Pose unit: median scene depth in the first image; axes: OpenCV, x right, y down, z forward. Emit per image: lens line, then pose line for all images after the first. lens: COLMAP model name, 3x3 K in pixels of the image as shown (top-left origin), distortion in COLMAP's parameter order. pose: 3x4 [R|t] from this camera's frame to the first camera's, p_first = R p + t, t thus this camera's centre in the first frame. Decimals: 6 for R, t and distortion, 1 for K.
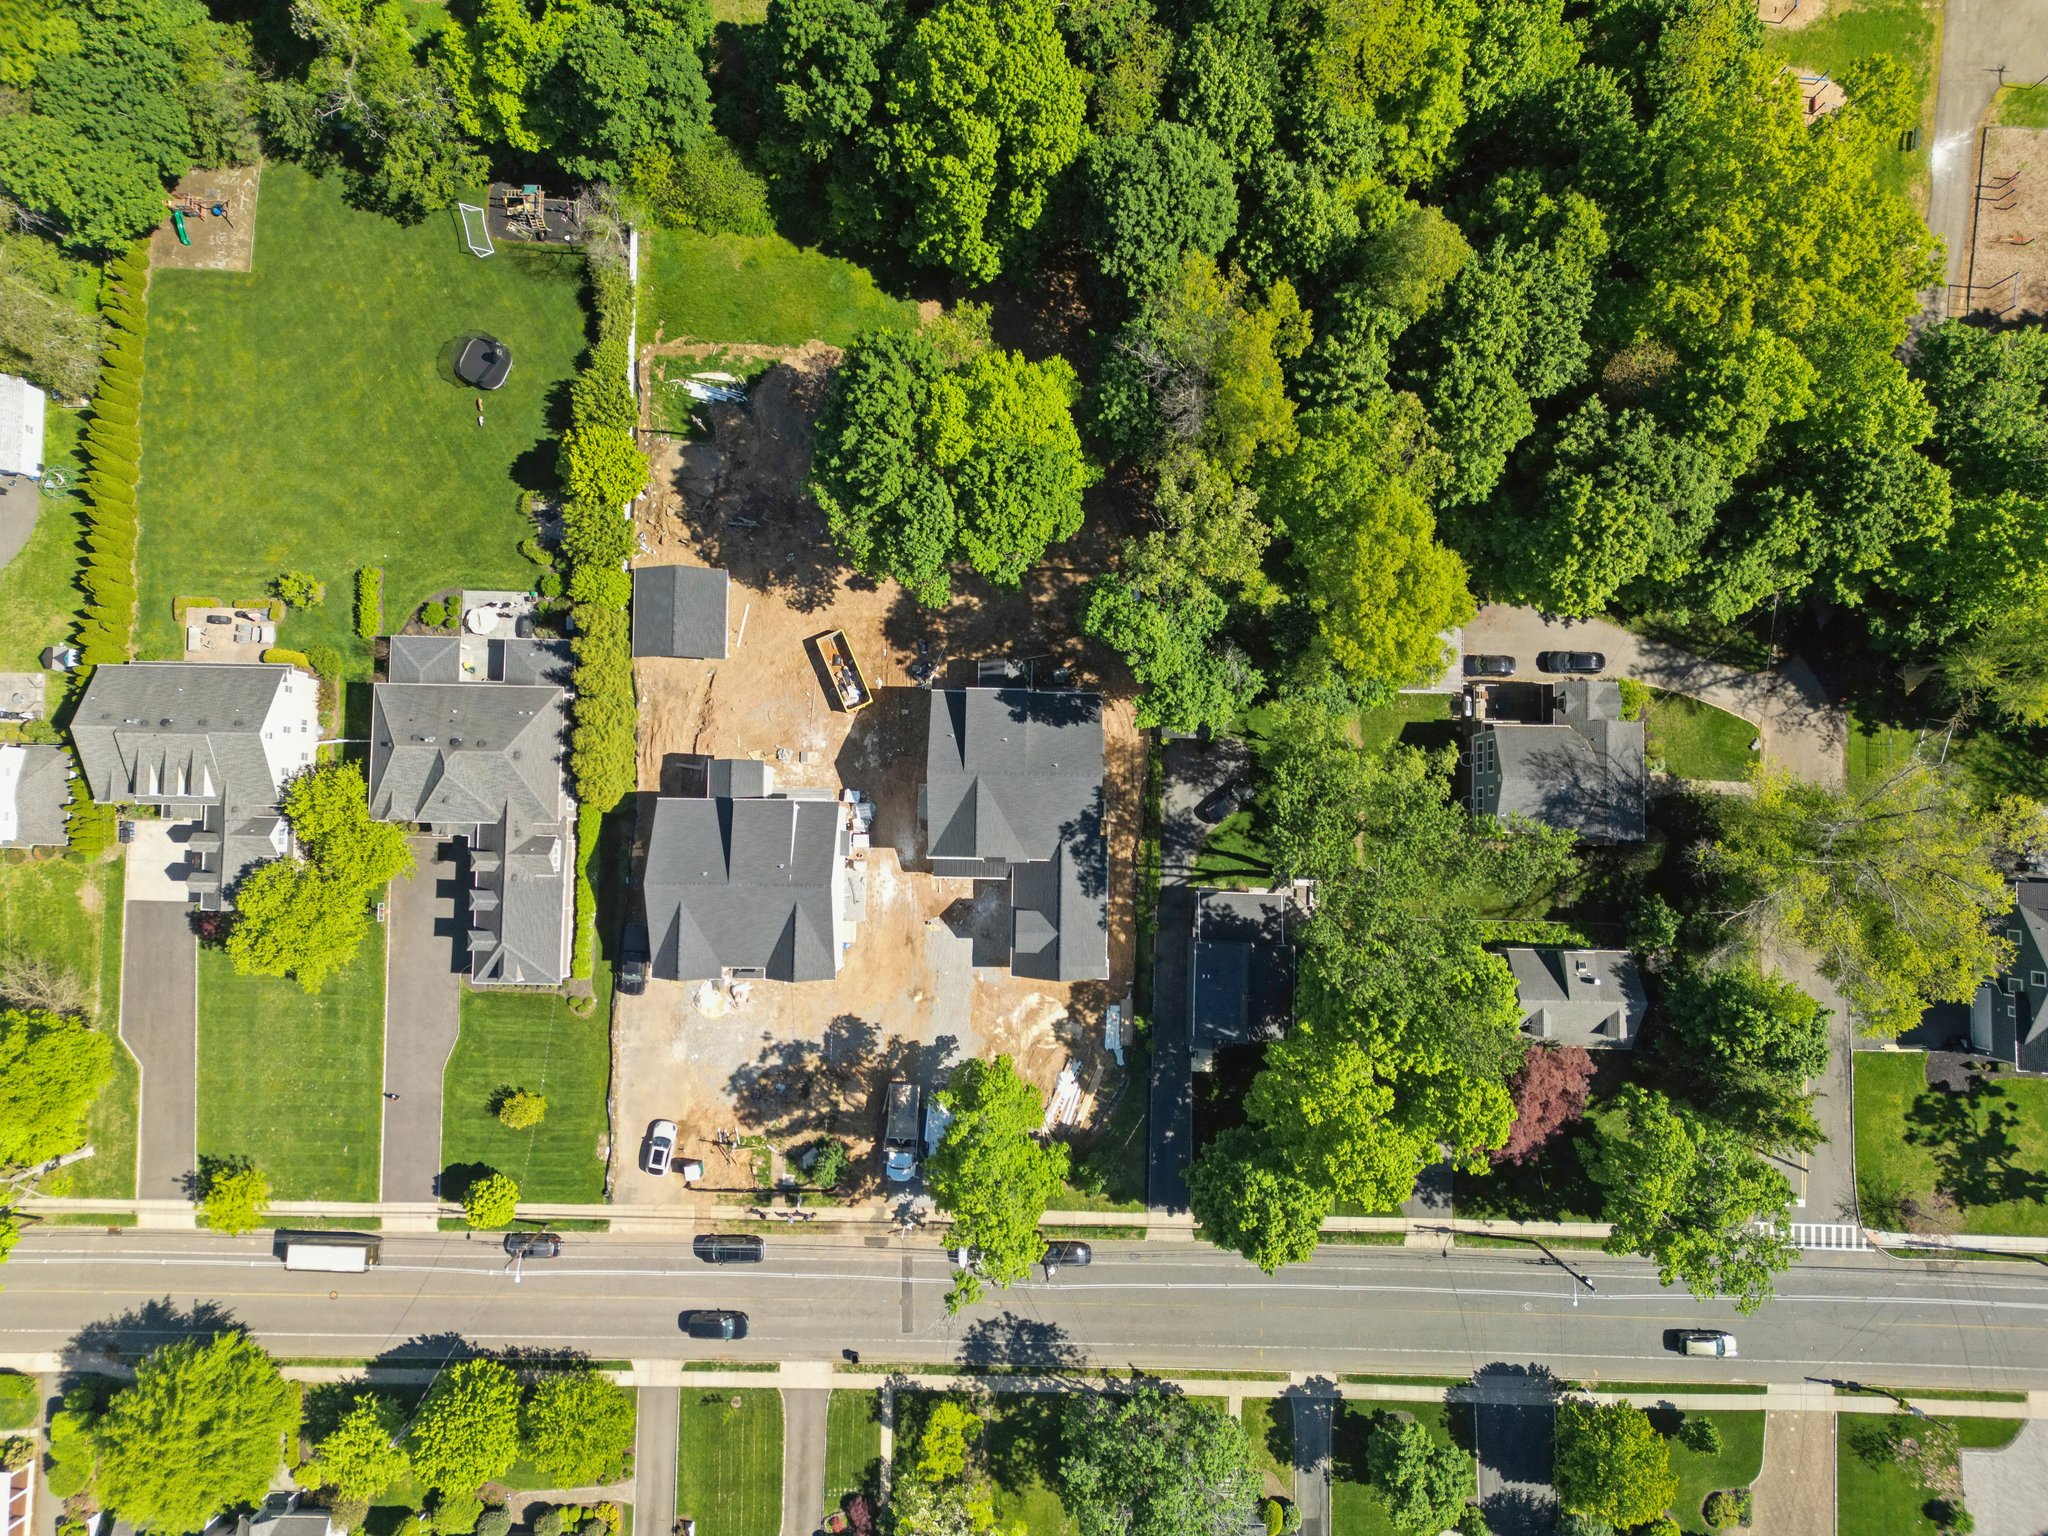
lens RADIAL K [[1442.4, 0, 1026.0], [0, 1442.4, 768.7], [0, 0, 1]] dist [0.048155, -0.042100]
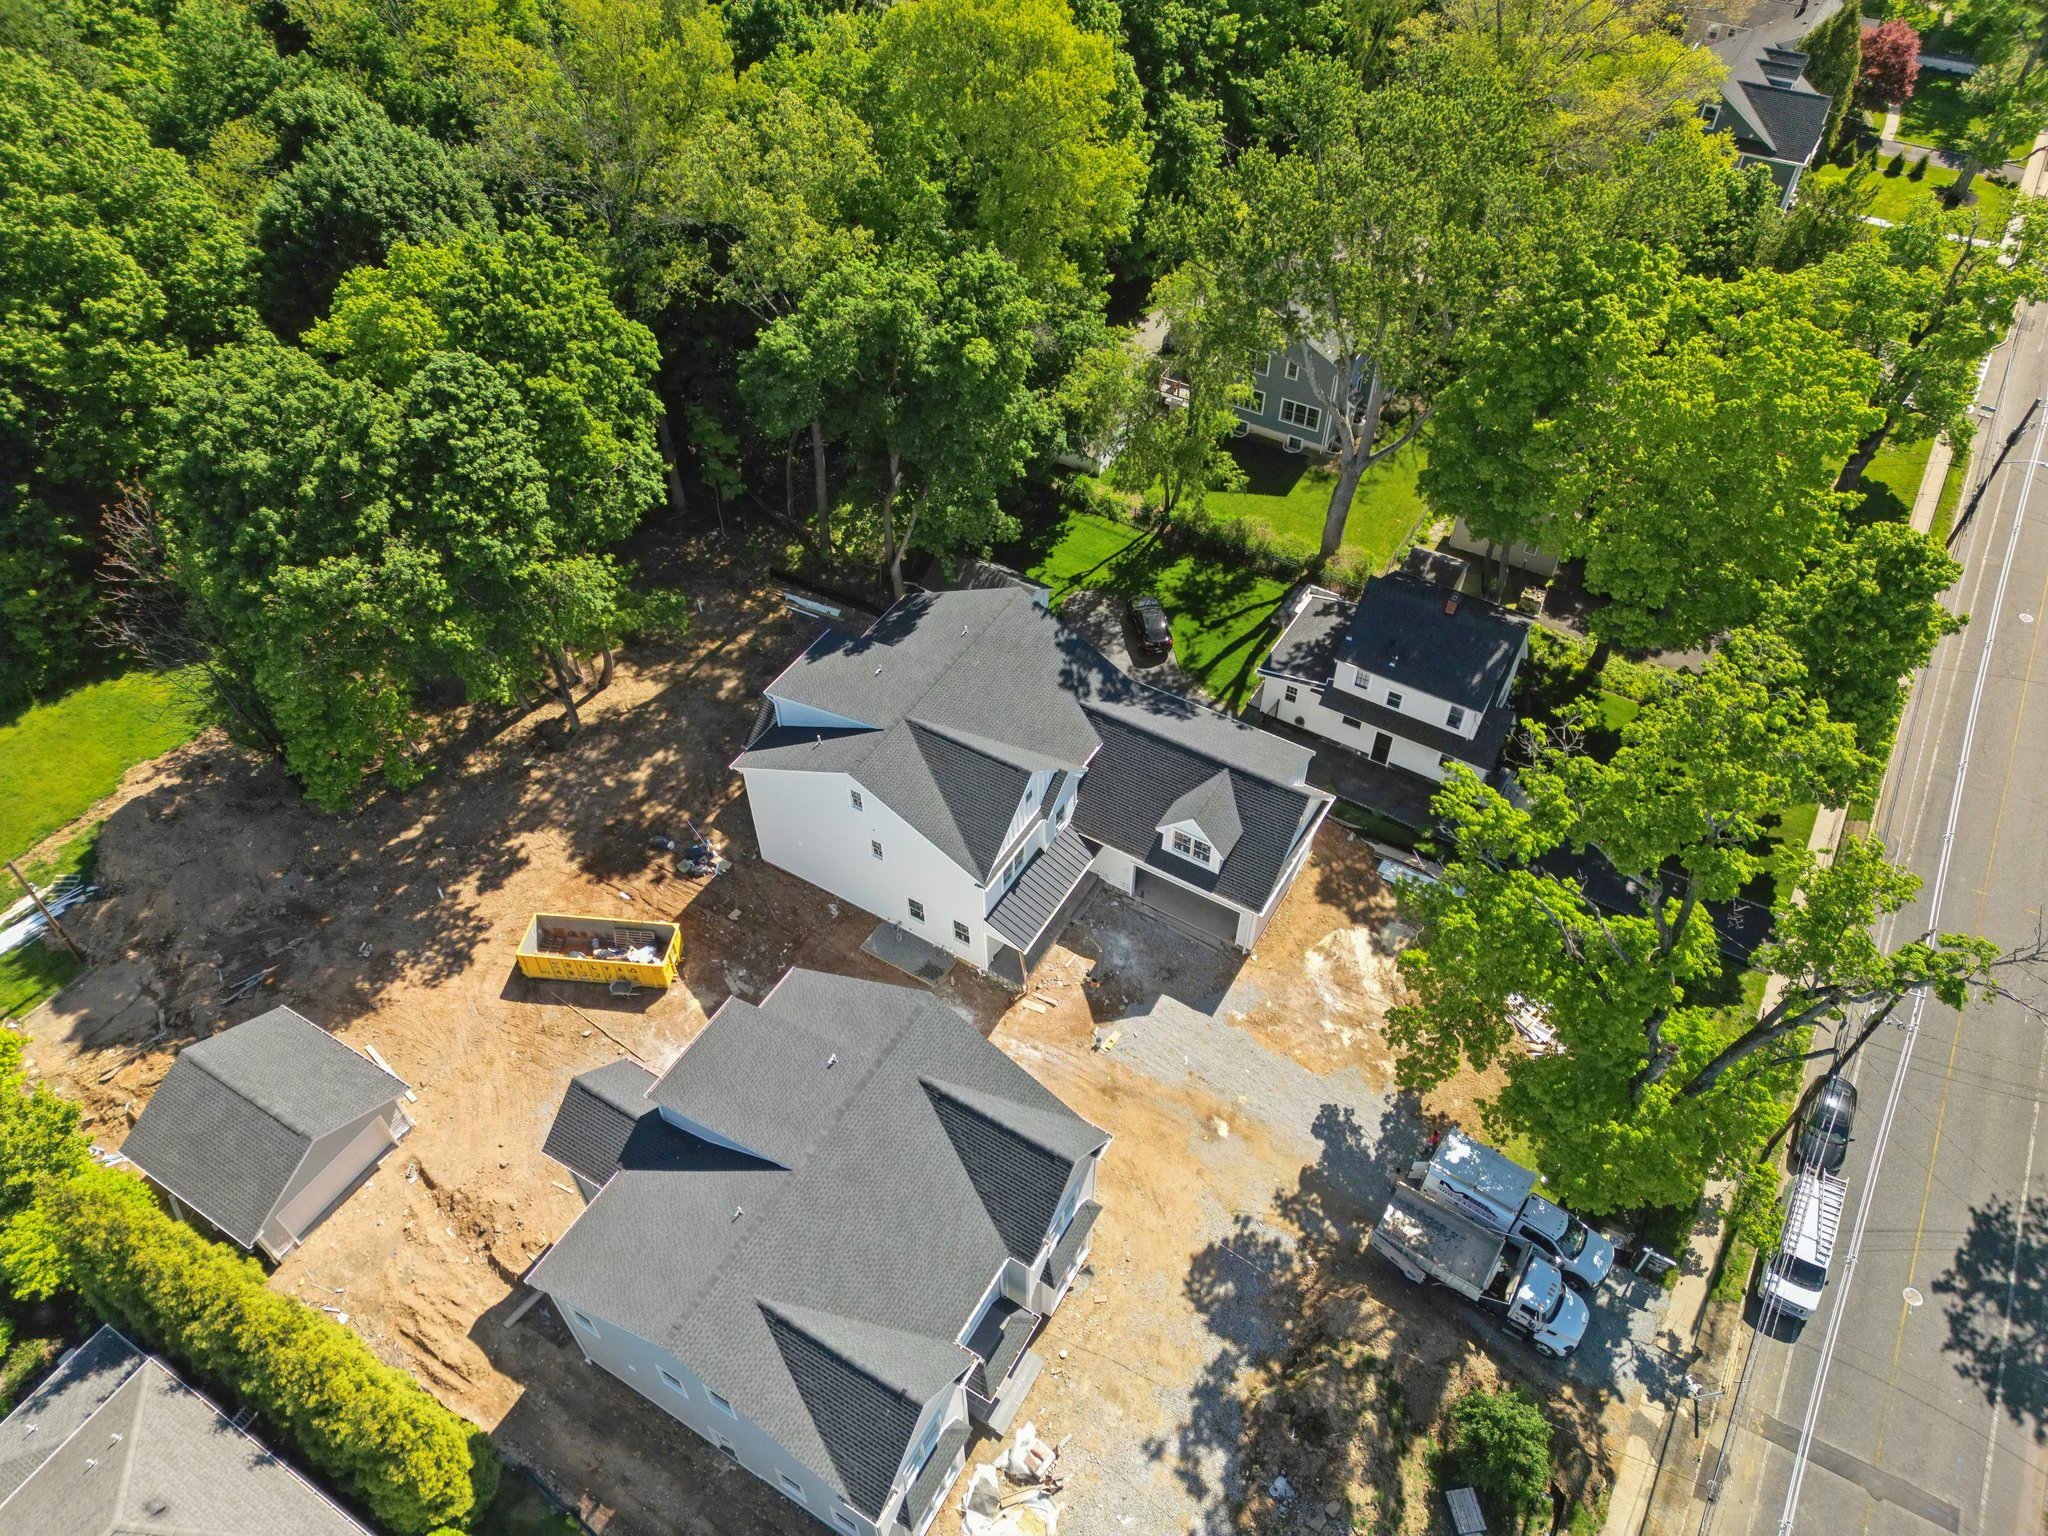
lens RADIAL K [[1442.4, 0, 1010.8], [0, 1442.4, 778.7], [0, 0, 1]] dist [0.048155, -0.042100]
pose [[0.506284, -0.630999, 0.587807, -0.323338], [0.861468, 0.401170, -0.311344, 0.201870], [-0.039352, 0.664005, 0.746691, 0.557826]]
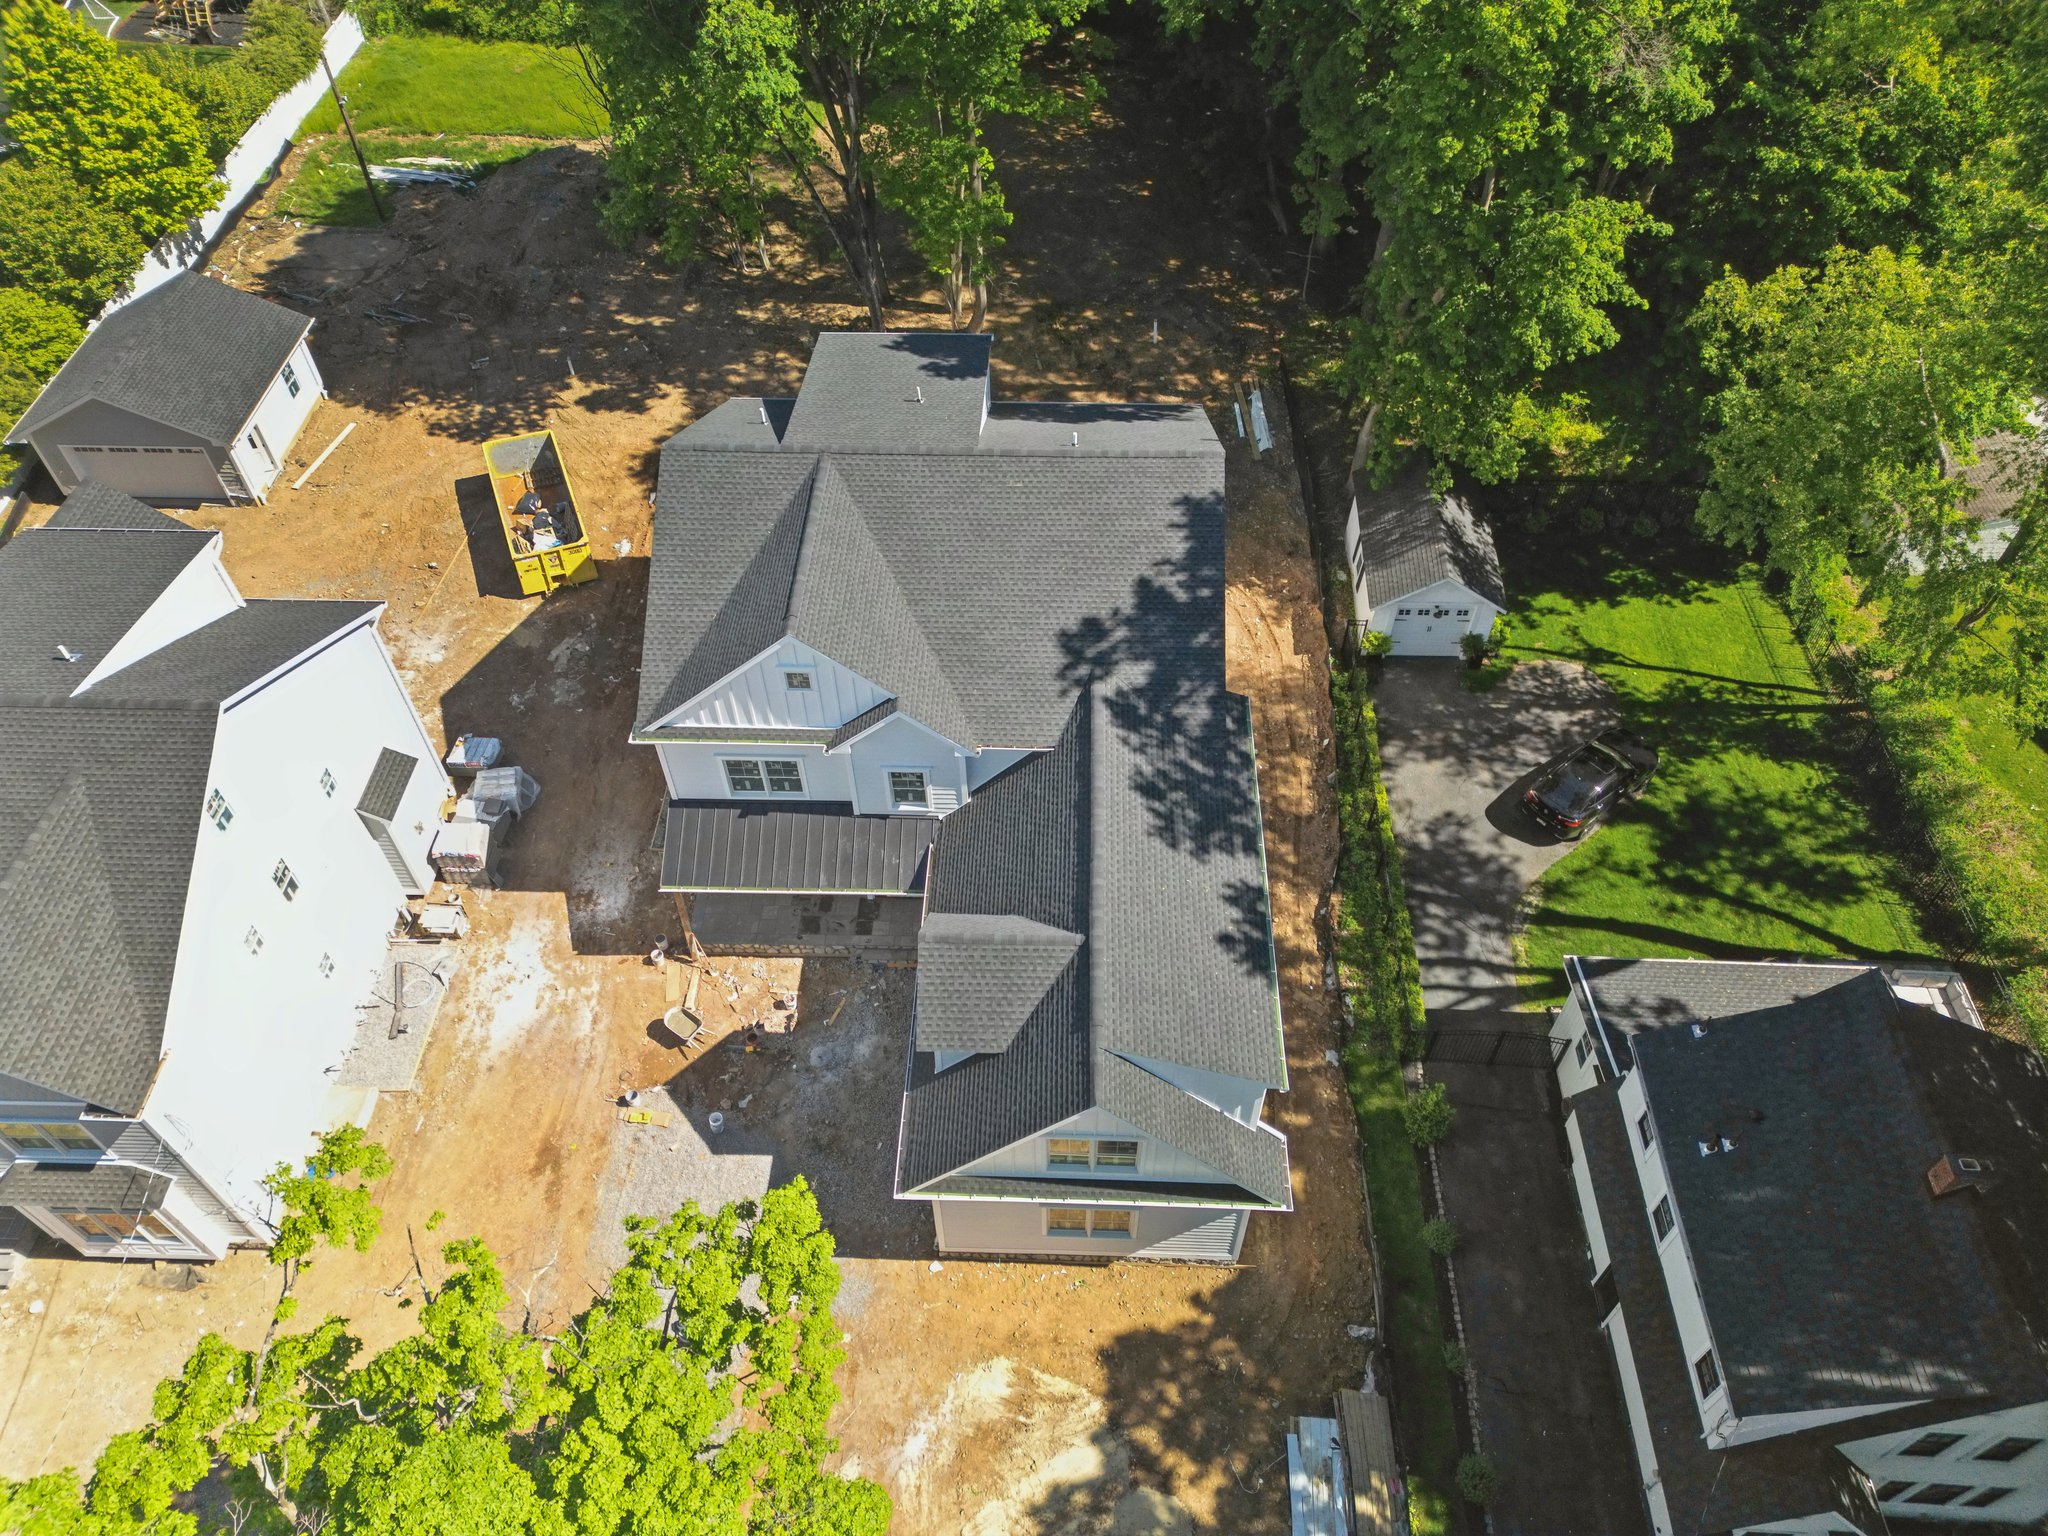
lens RADIAL K [[1442.4, 0, 1040.9], [0, 1442.4, 752.9], [0, 0, 1]] dist [0.048155, -0.042100]
pose [[0.999804, 0.011477, -0.016158, 0.021039], [-0.019034, 0.783146, -0.621547, 0.228530], [0.005520, 0.621733, 0.783210, 0.731035]]
